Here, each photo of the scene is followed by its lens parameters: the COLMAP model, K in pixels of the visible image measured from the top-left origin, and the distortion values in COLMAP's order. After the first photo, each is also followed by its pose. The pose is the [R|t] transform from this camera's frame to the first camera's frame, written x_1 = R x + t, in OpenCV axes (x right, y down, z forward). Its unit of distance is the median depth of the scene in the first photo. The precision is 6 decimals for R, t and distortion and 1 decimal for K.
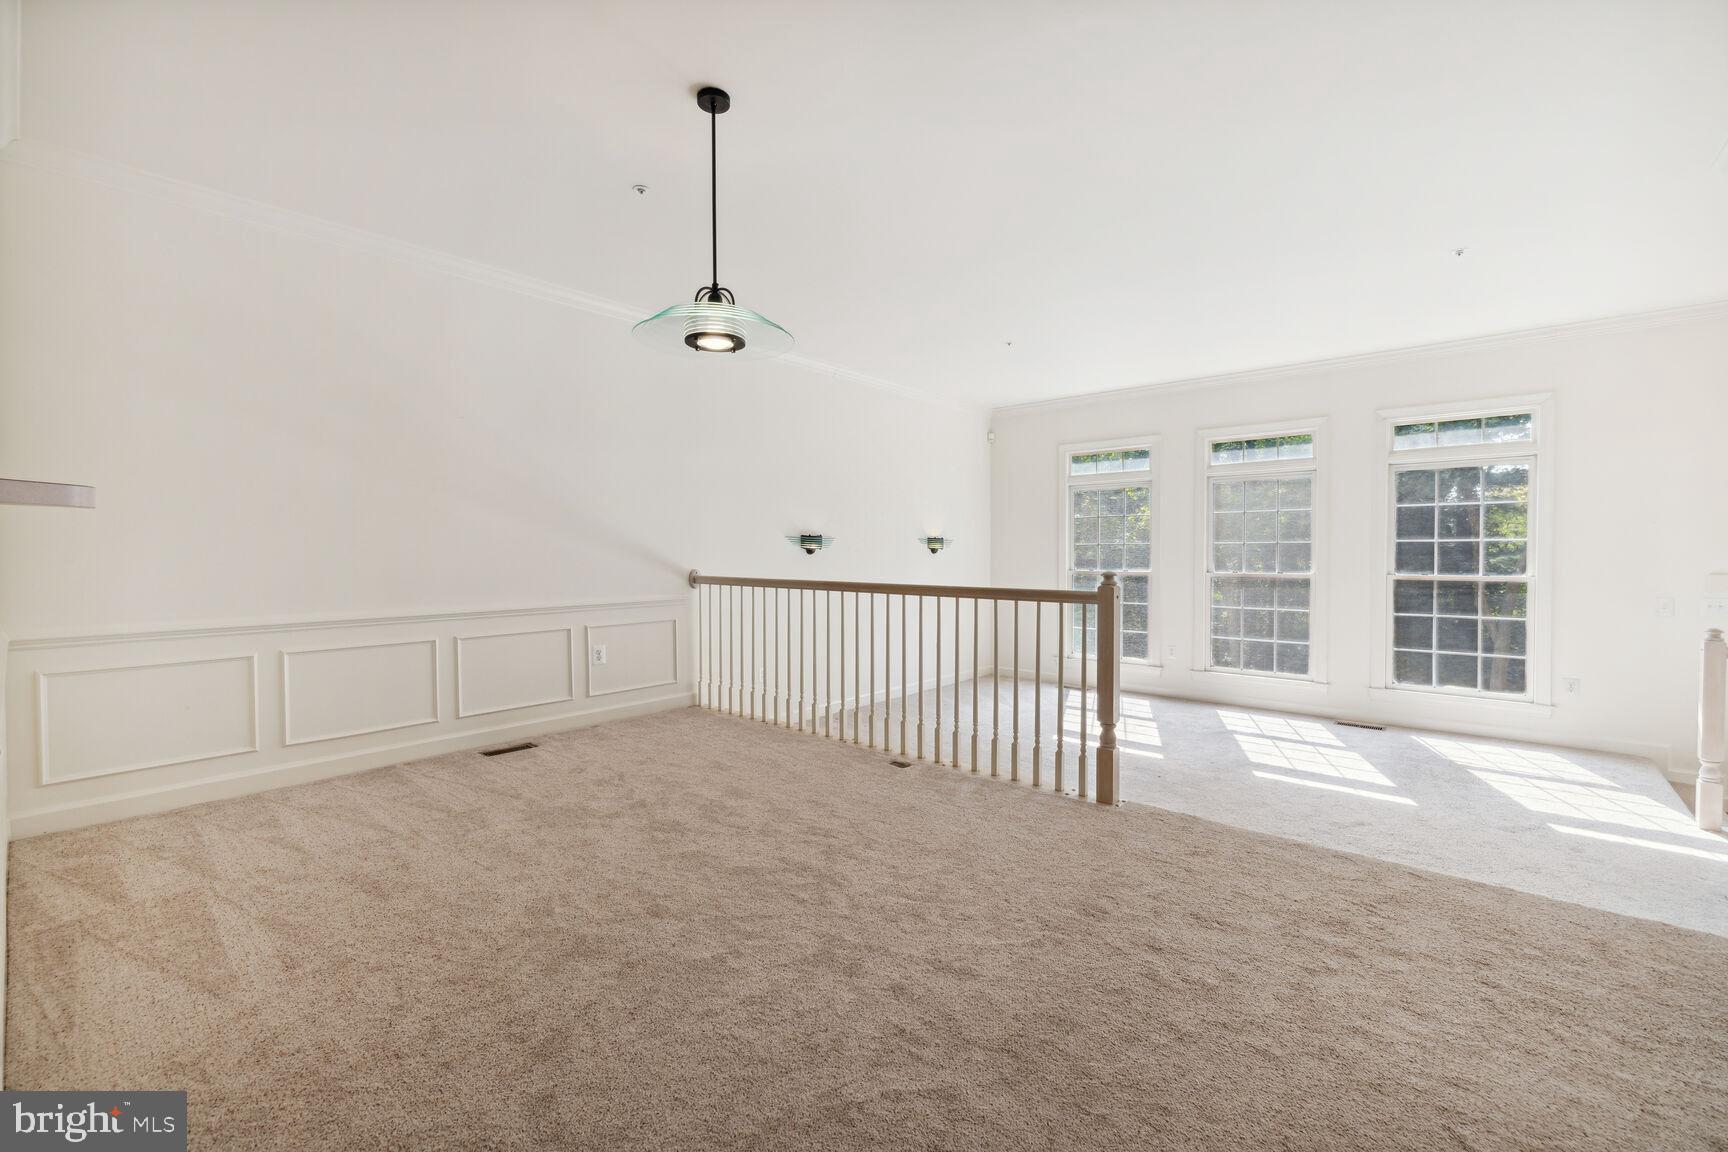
lens RADIAL K [[728.8, 0, 860.2], [0, 728.8, 571.1], [0, 0, 1]] dist [0.001316, -0.001039]
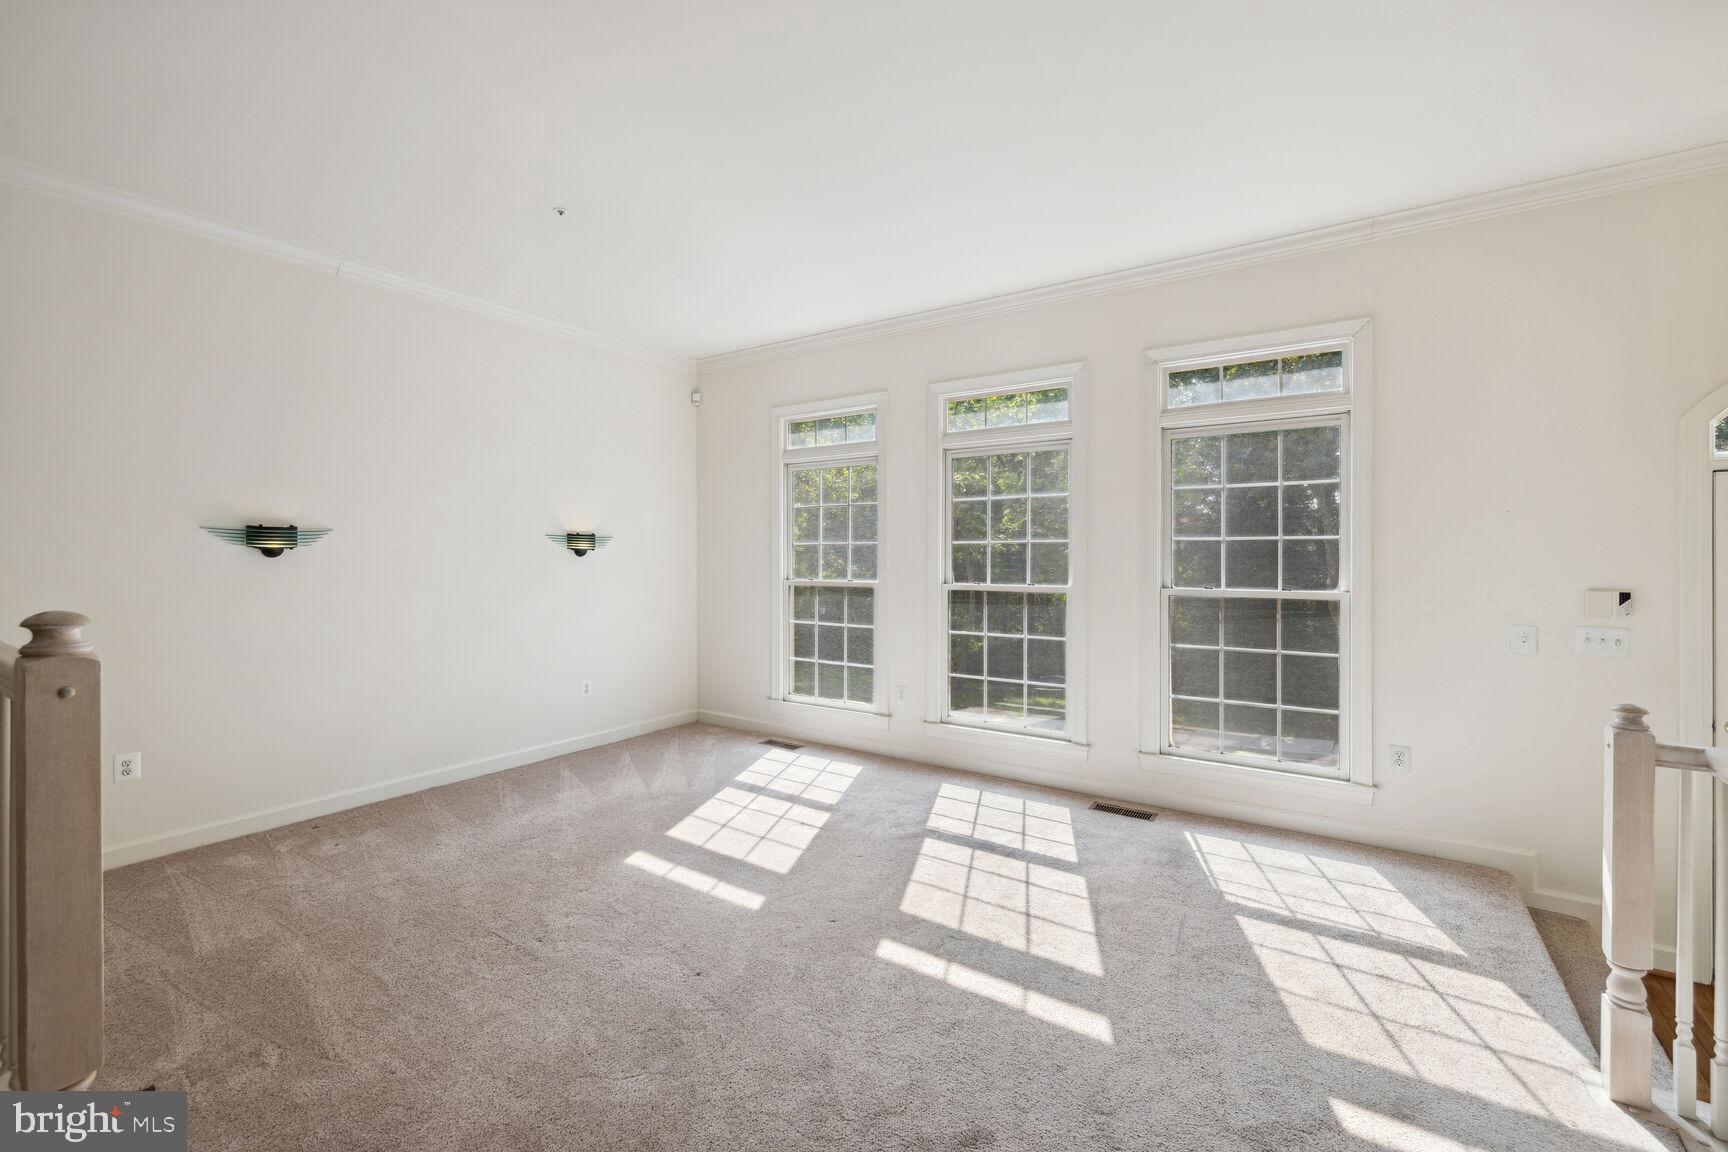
lens RADIAL K [[728.8, 0, 867.1], [0, 728.8, 562.6], [0, 0, 1]] dist [0.001316, -0.001039]
pose [[0.992588, 0.001068, 0.121525, 0.351331], [0.000782, 0.999885, -0.015168, -0.009052], [-0.121527, 0.015151, 0.992472, 0.338123]]
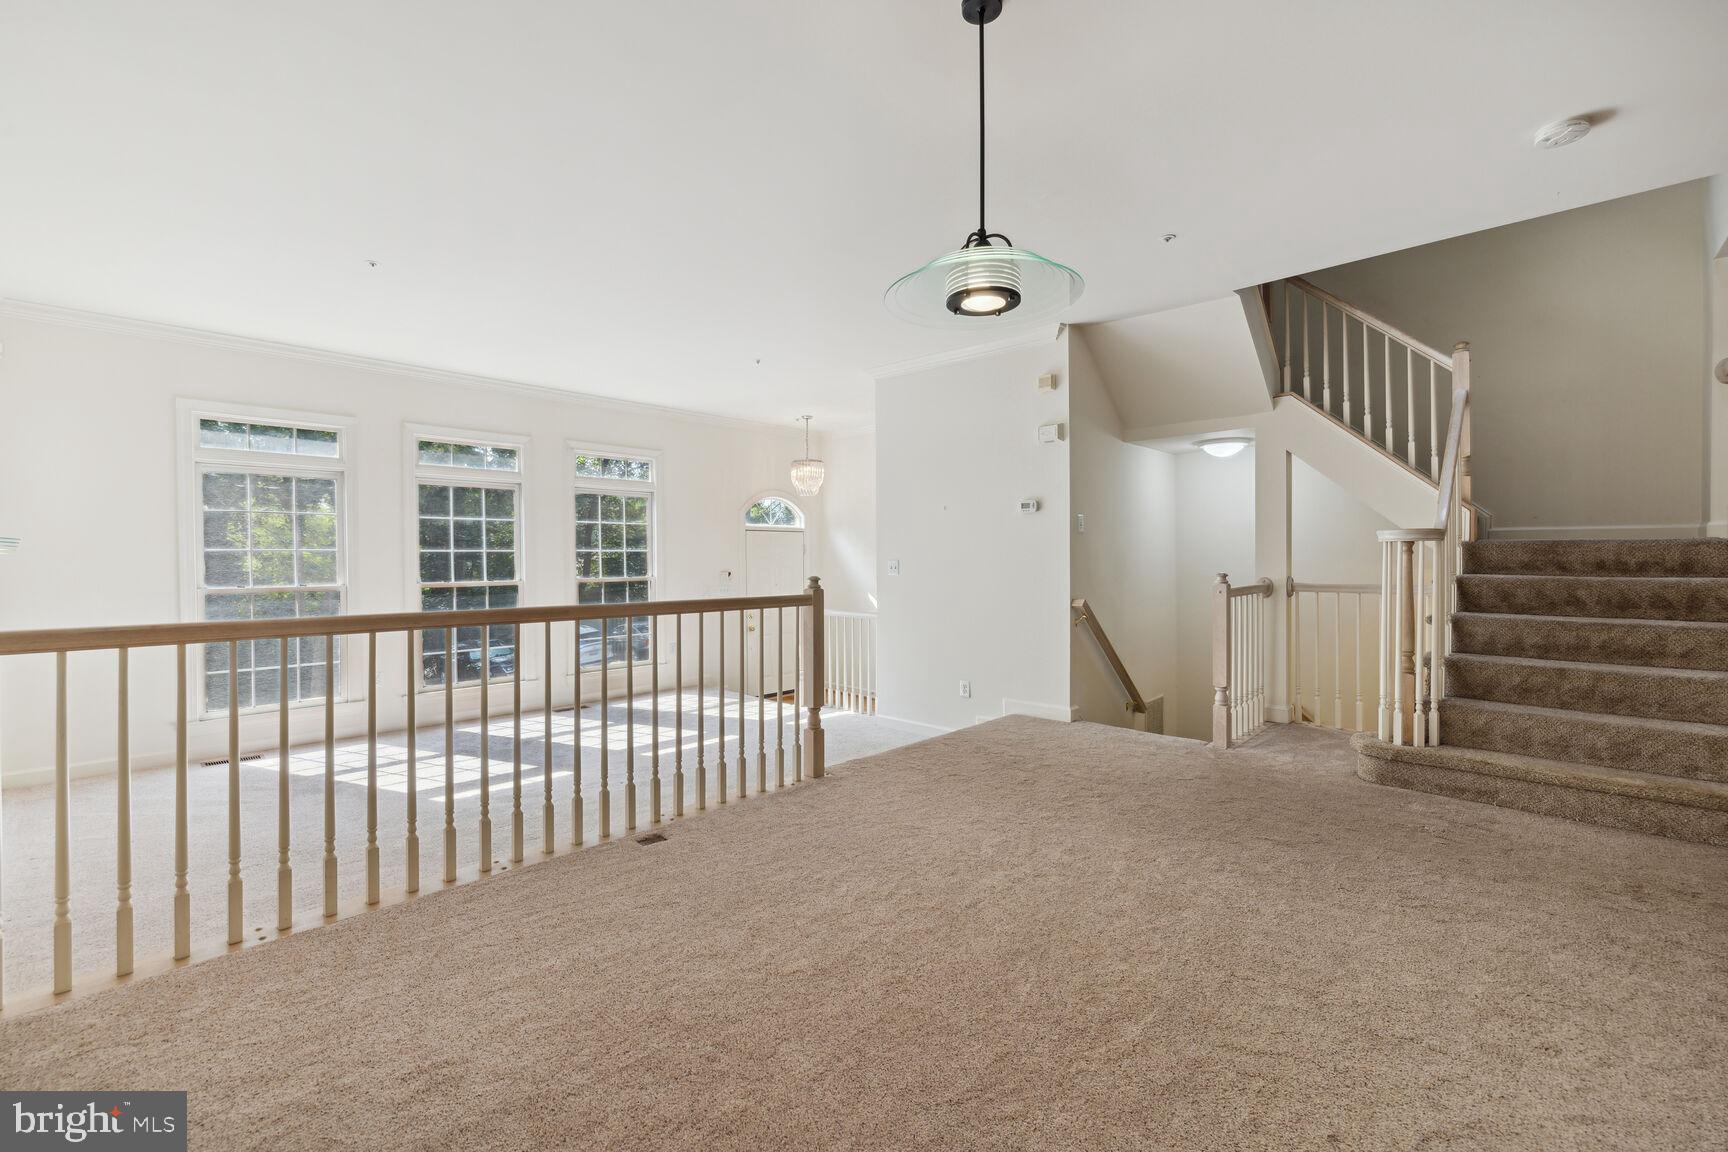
lens RADIAL K [[728.8, 0, 862.0], [0, 728.8, 568.9], [0, 0, 1]] dist [0.001316, -0.001039]
pose [[0.041383, -0.014270, 0.999041, -0.437473], [0.030559, 0.999448, 0.013010, -0.012558], [-0.998676, 0.029991, 0.041796, 0.465119]]
